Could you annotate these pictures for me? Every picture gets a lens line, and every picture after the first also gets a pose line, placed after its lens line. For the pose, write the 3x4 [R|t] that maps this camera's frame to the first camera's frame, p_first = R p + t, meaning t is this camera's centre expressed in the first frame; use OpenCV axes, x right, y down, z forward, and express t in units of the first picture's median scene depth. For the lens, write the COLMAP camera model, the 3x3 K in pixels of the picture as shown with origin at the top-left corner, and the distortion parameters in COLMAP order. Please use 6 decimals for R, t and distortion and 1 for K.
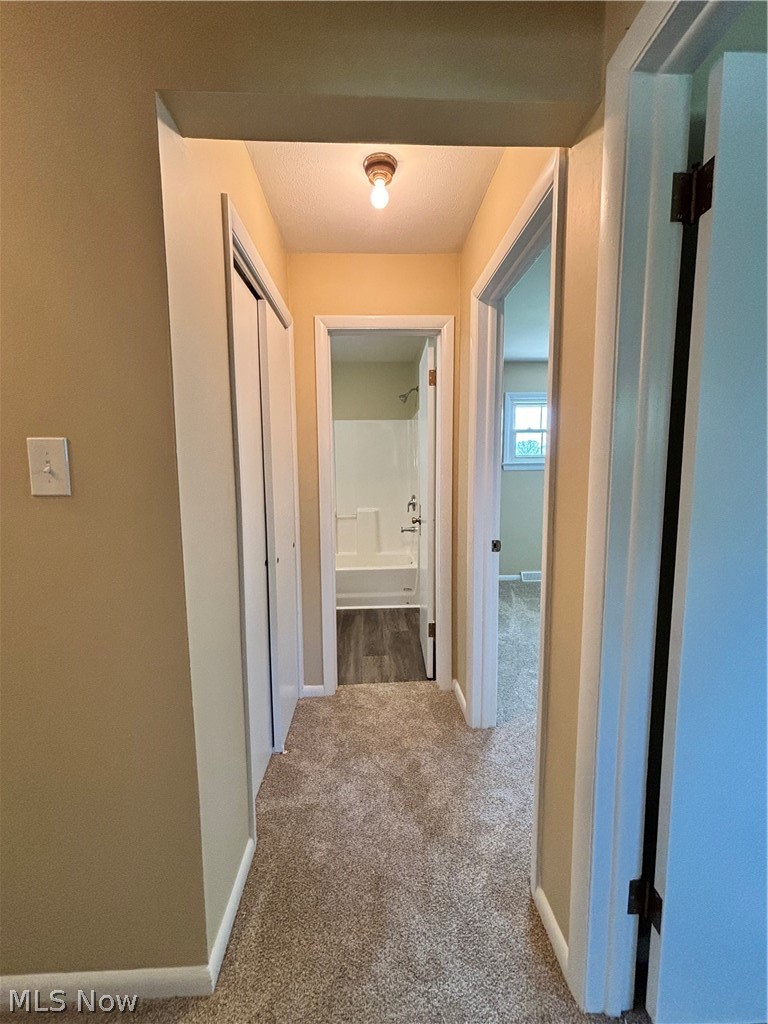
lens RADIAL K [[413.3, 0, 386.7], [0, 413.3, 511.0], [0, 0, 1]] dist [0.000387, 0.000063]
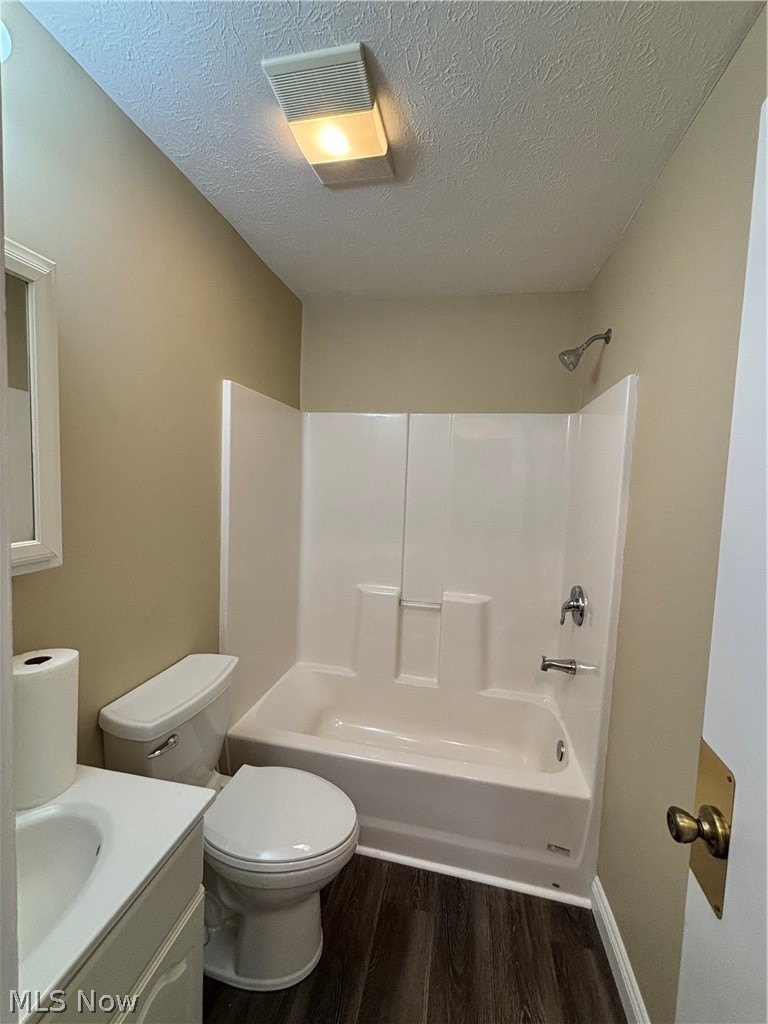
lens RADIAL K [[412.4, 0, 385.6], [0, 412.4, 510.8], [0, 0, 1]] dist [-0.011715, 0.006929]
pose [[0.970568, 0.067521, -0.231167, -0.034587], [-0.080842, 0.995540, -0.048637, -0.080485], [0.226852, 0.065894, 0.971698, 0.549157]]
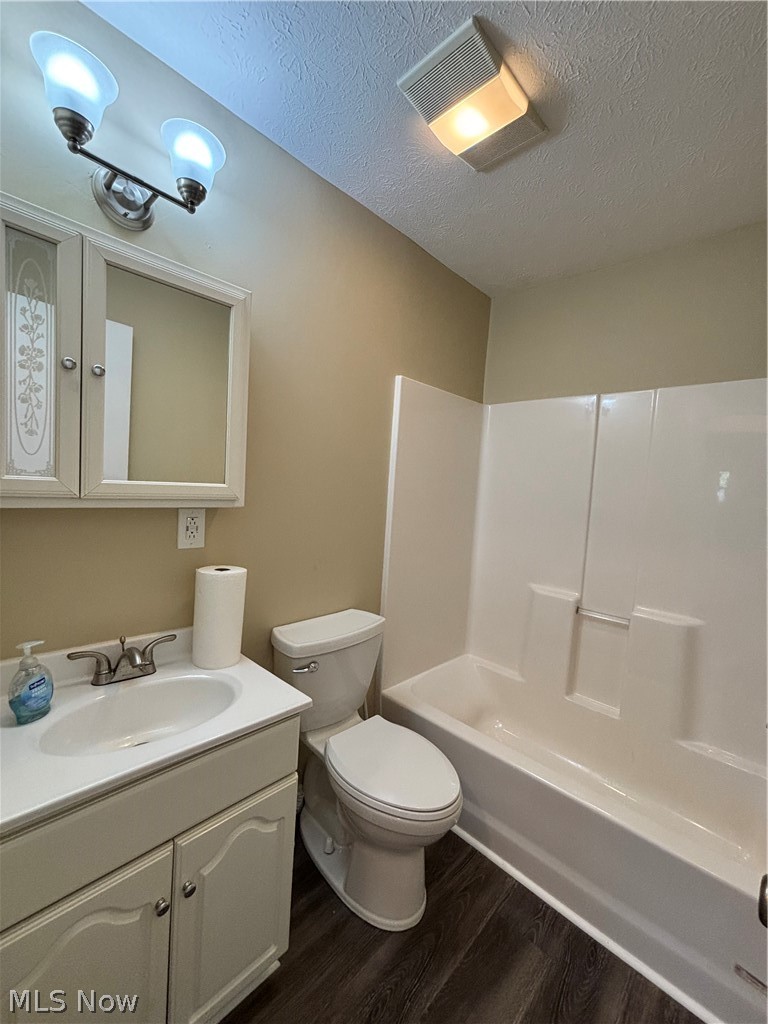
lens RADIAL K [[413.3, 0, 386.7], [0, 413.3, 511.0], [0, 0, 1]] dist [0.000387, 0.000063]
pose [[0.698804, 0.100279, -0.708249, 0.040829], [-0.160791, 0.986807, -0.018928, -0.056454], [0.697007, 0.127107, 0.705709, 0.582387]]
